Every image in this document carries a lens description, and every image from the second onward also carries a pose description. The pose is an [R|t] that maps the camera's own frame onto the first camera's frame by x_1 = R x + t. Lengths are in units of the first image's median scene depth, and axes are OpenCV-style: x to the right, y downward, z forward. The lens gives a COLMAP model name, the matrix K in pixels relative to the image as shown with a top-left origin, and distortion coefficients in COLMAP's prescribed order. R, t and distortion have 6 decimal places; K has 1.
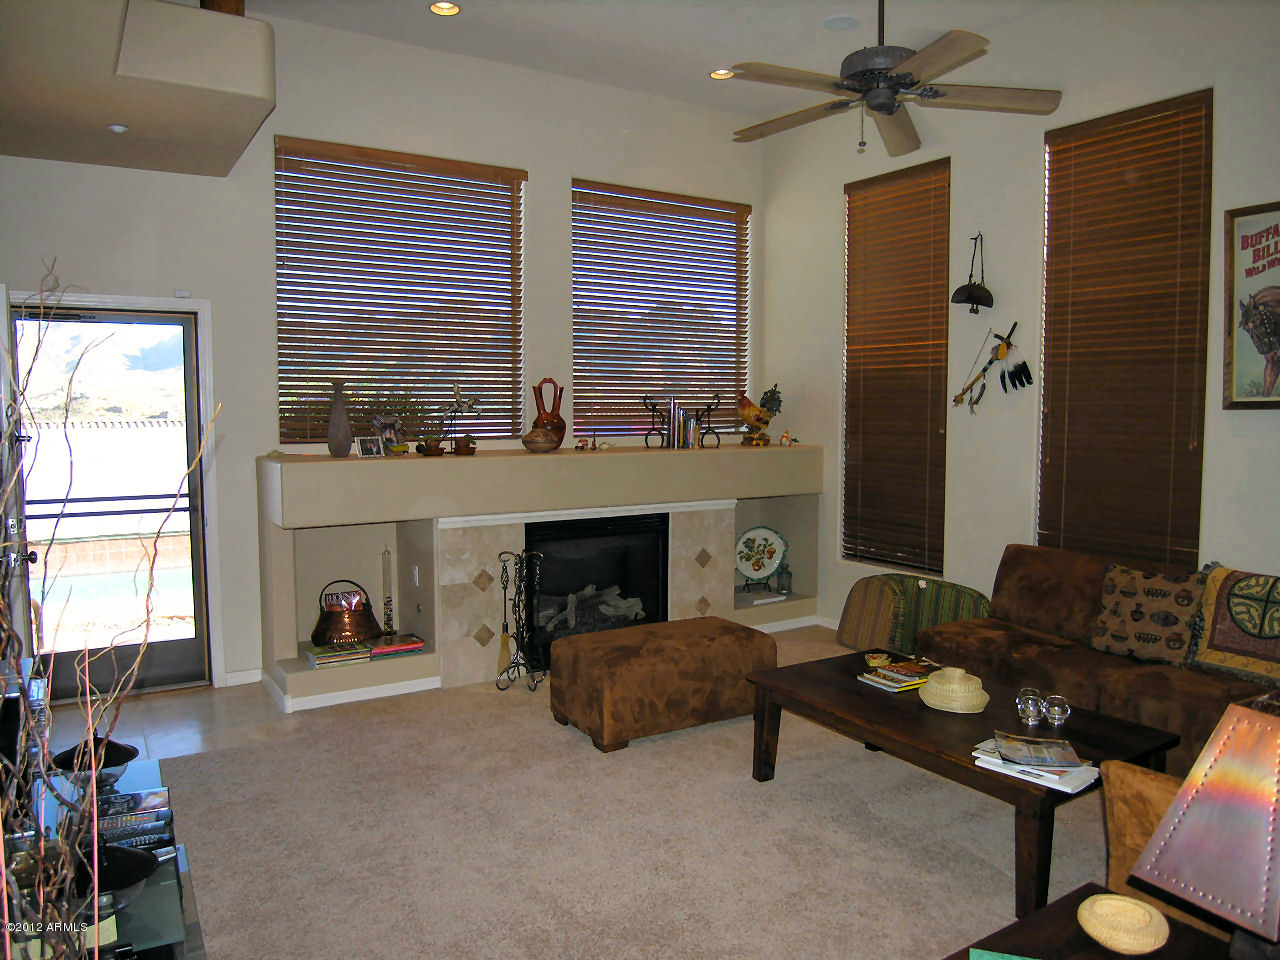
lens RADIAL K [[921.0, 0, 652.8], [0, 921.0, 478.6], [0, 0, 1]] dist [-0.055311, -0.004409]
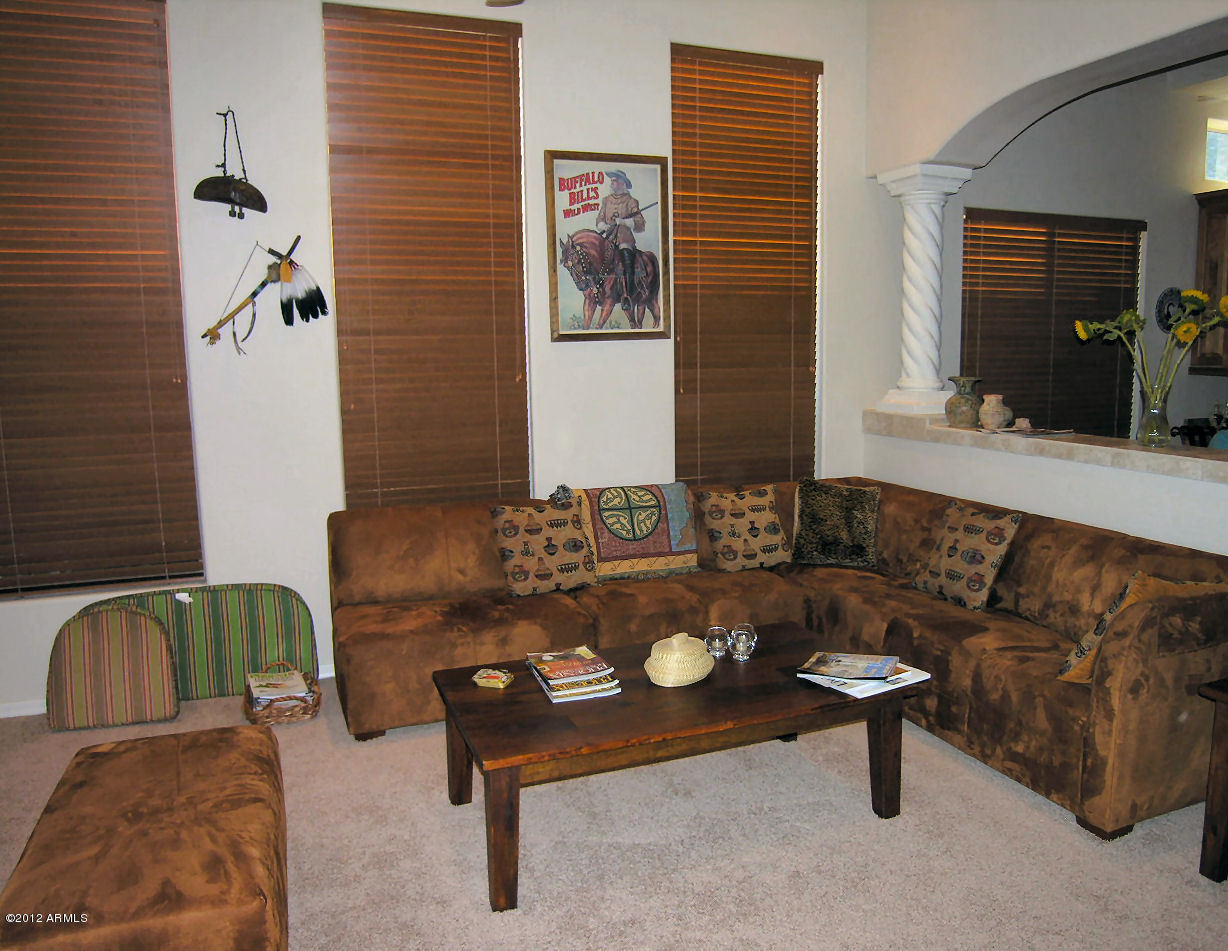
lens RADIAL K [[961.6, 0, 616.1], [0, 961.6, 463.4], [0, 0, 1]] dist [-0.028955, -0.001609]
pose [[0.186362, -0.130946, 0.973716, -0.474438], [0.086449, 0.989420, 0.116512, -0.060515], [-0.978670, 0.062464, 0.195711, 0.714859]]
